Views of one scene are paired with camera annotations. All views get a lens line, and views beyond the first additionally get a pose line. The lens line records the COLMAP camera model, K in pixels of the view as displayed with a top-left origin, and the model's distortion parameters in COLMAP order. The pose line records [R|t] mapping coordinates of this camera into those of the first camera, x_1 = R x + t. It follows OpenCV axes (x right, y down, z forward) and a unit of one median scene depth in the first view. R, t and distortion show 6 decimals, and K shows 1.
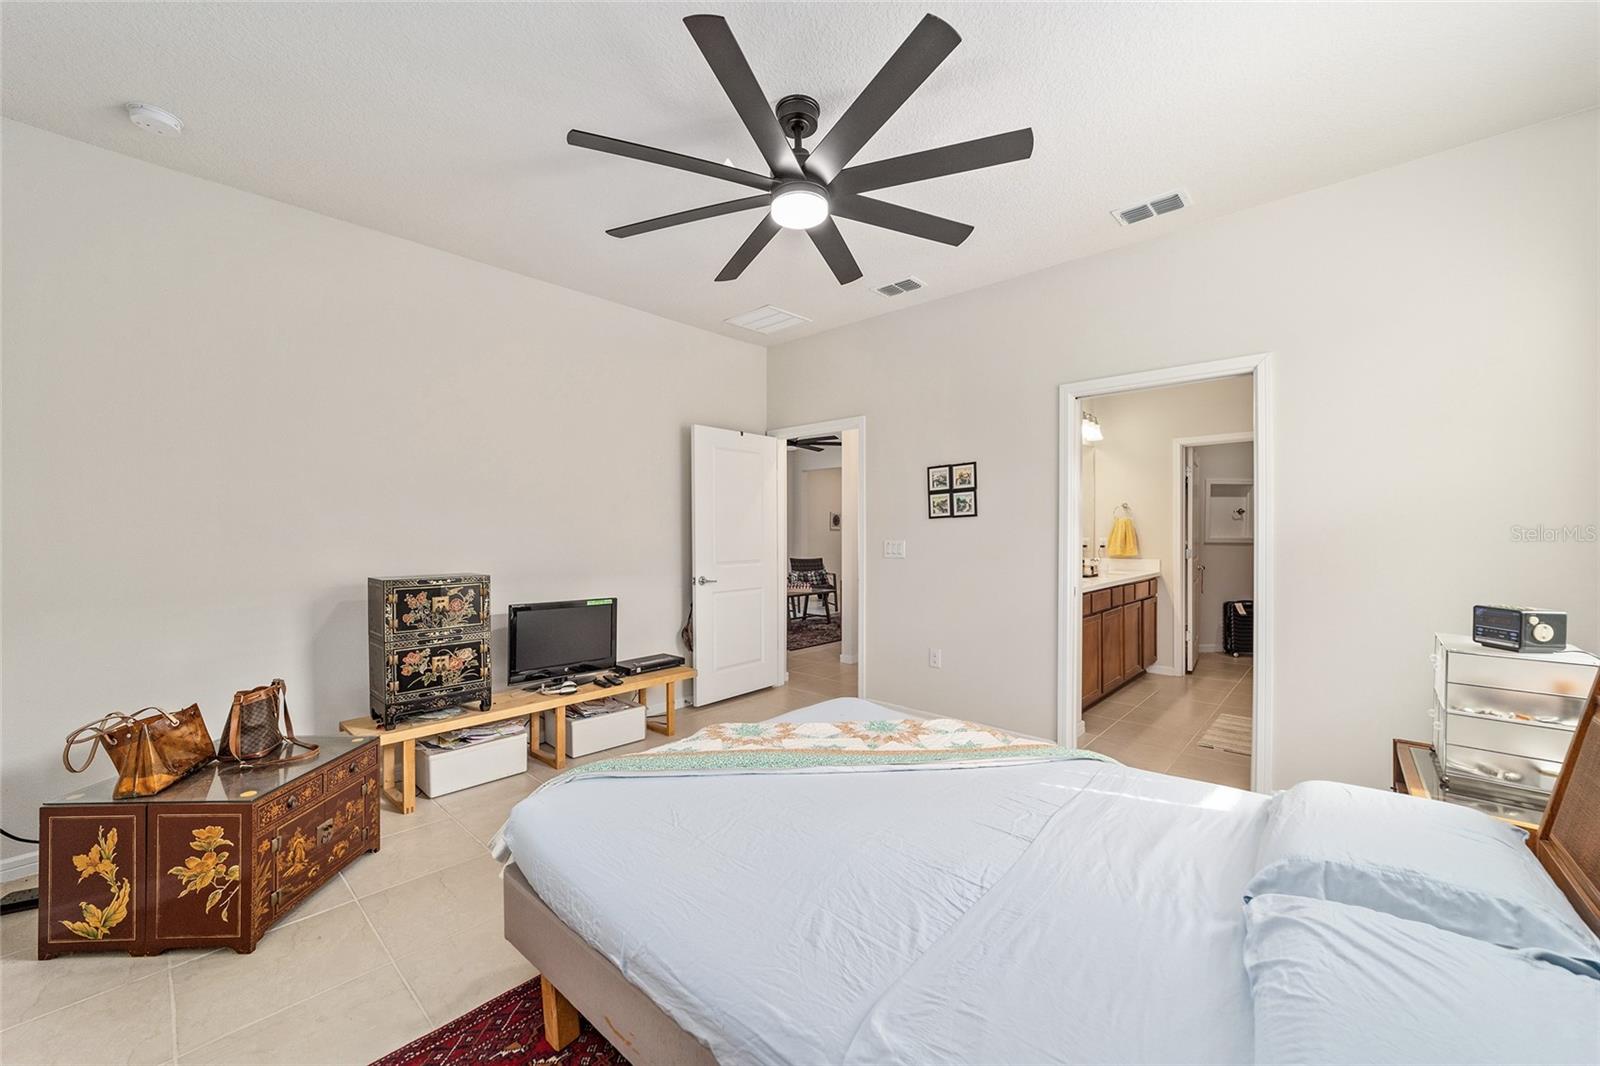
lens RADIAL K [[619.9, 0, 793.8], [0, 619.9, 534.2], [0, 0, 1]] dist [-0.003615, 0.000519]
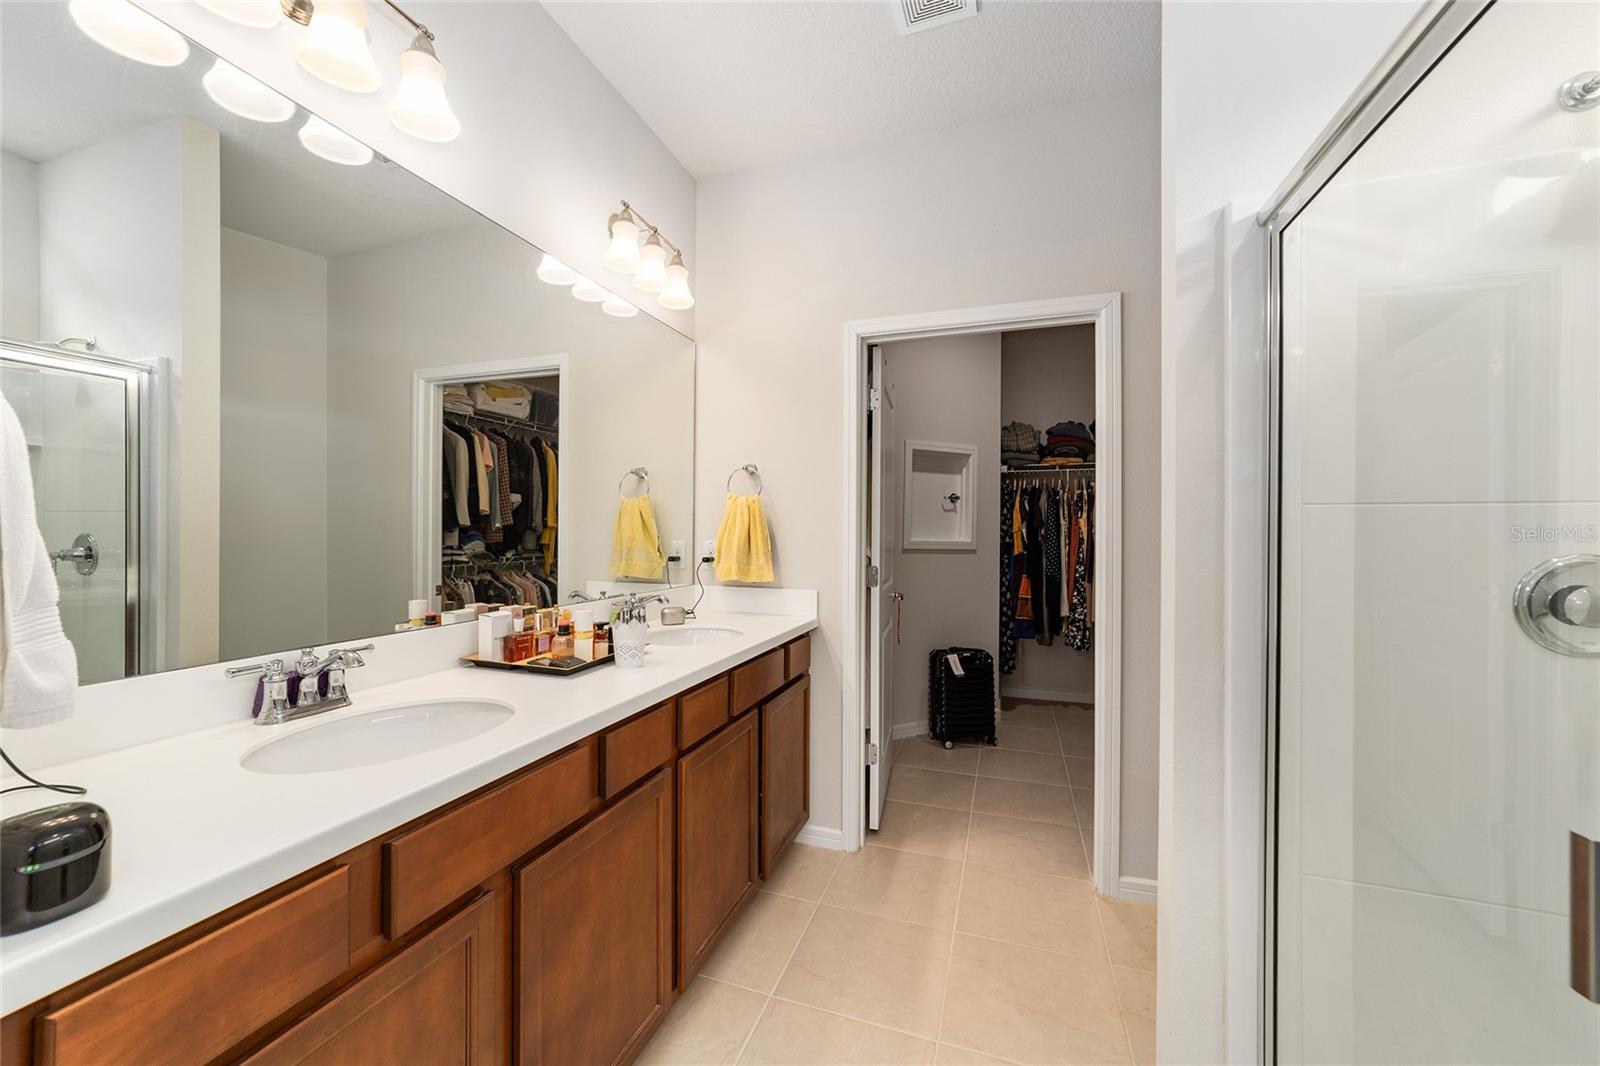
lens RADIAL K [[619.9, 0, 793.8], [0, 619.9, 534.2], [0, 0, 1]] dist [-0.003615, 0.000519]
pose [[0.918226, 0.005317, 0.396021, 0.383662], [-0.005279, 0.999985, -0.001187, 0.001281], [-0.396021, -0.001000, 0.918241, 0.573685]]
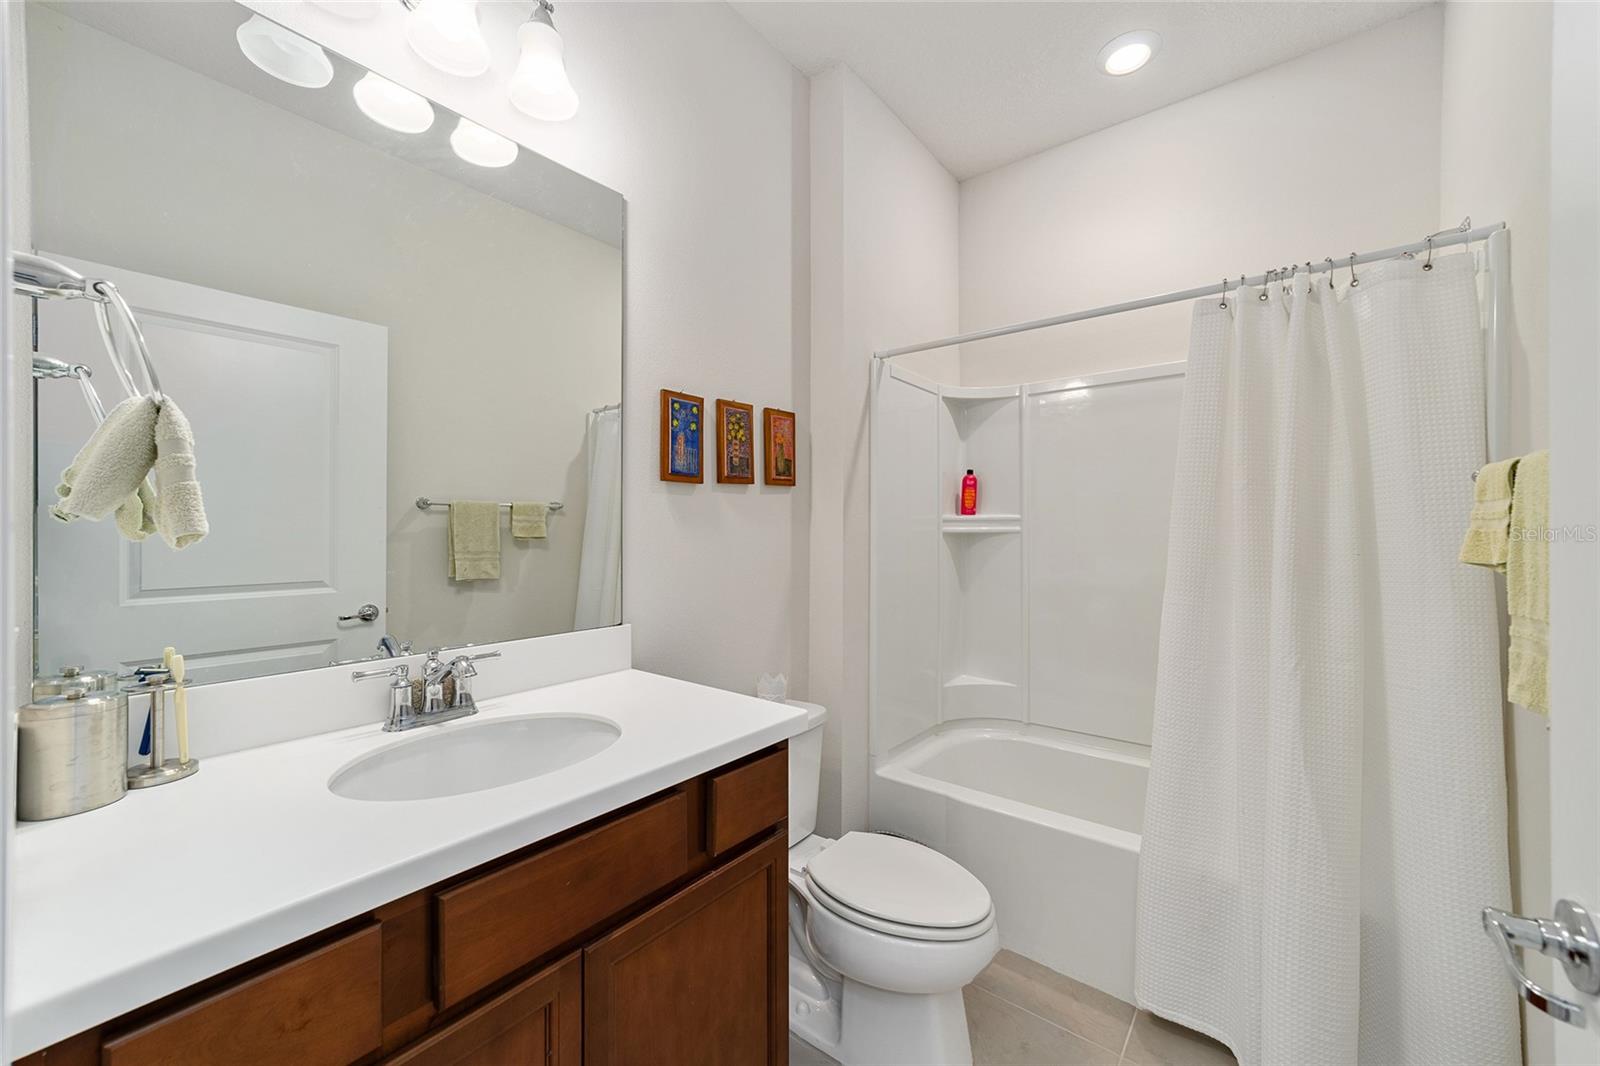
lens RADIAL K [[638.2, 0, 804.8], [0, 638.2, 521.4], [0, 0, 1]] dist [-0.000268, 0.000226]
pose [[0.996021, -0.002156, 0.089095, 0.545114], [0.003573, 0.999870, -0.015754, -0.000433], [-0.089049, 0.016010, 0.995899, 0.746365]]
